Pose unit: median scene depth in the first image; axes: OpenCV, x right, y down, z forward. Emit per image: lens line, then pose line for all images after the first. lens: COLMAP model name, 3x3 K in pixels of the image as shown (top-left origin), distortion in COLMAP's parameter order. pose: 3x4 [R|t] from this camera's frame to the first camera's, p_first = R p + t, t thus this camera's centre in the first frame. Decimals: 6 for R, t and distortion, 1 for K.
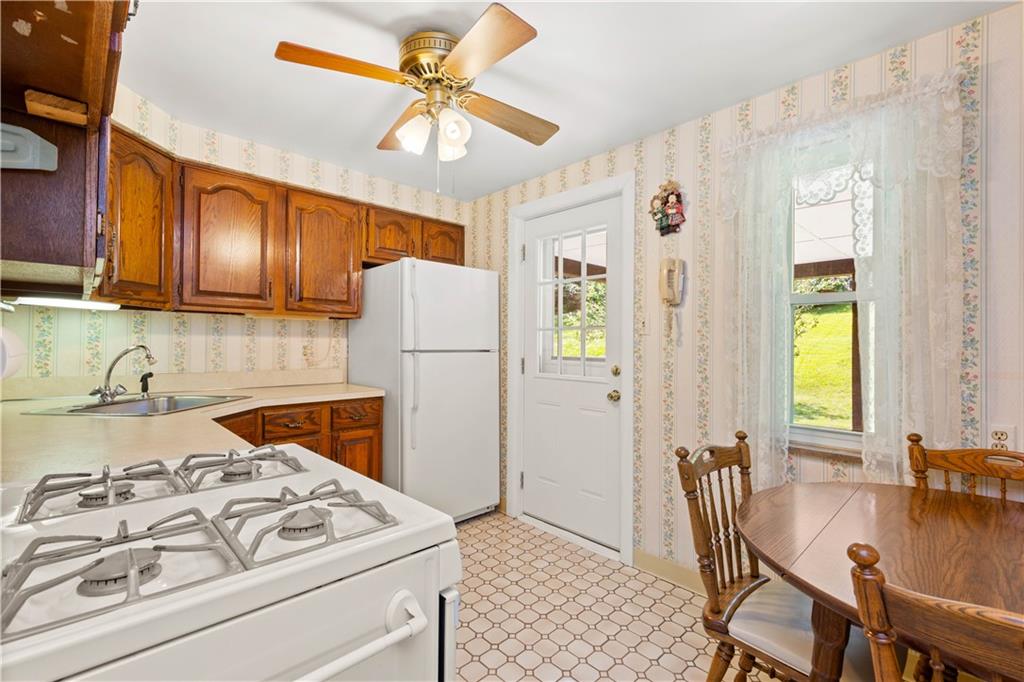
lens RADIAL K [[455.4, 0, 511.1], [0, 455.4, 340.7], [0, 0, 1]] dist [0.001953, -0.002293]
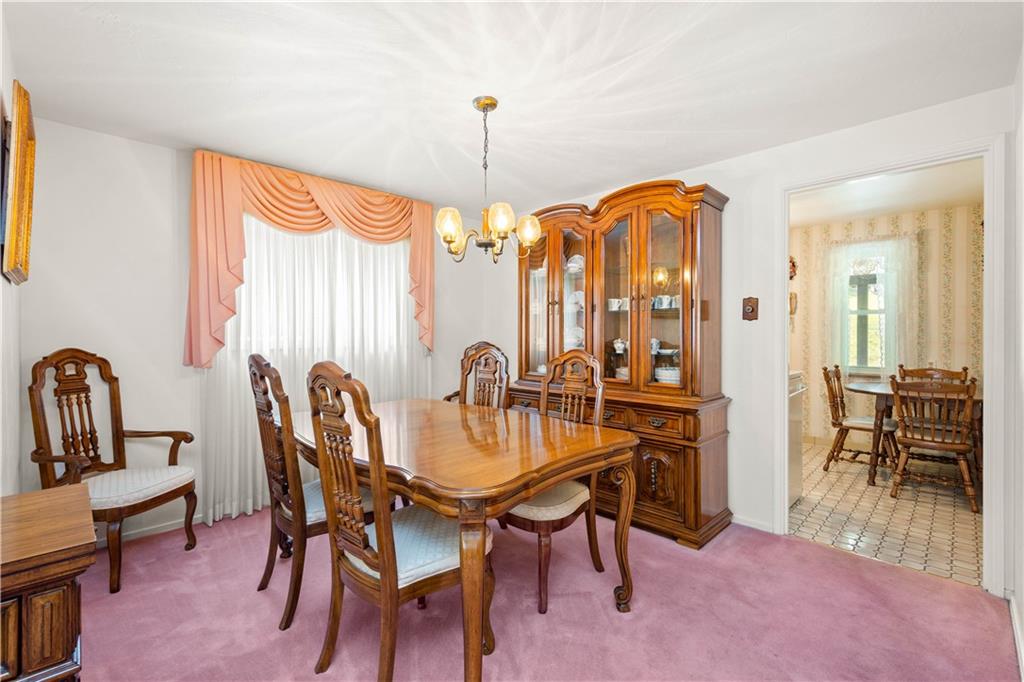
lens RADIAL K [[455.4, 0, 507.8], [0, 455.4, 331.4], [0, 0, 1]] dist [0.001953, -0.002293]
pose [[0.999860, -0.006285, 0.015533, -1.485404], [0.006146, 0.999941, 0.008987, -0.031205], [-0.015588, -0.008890, 0.999839, -1.662673]]
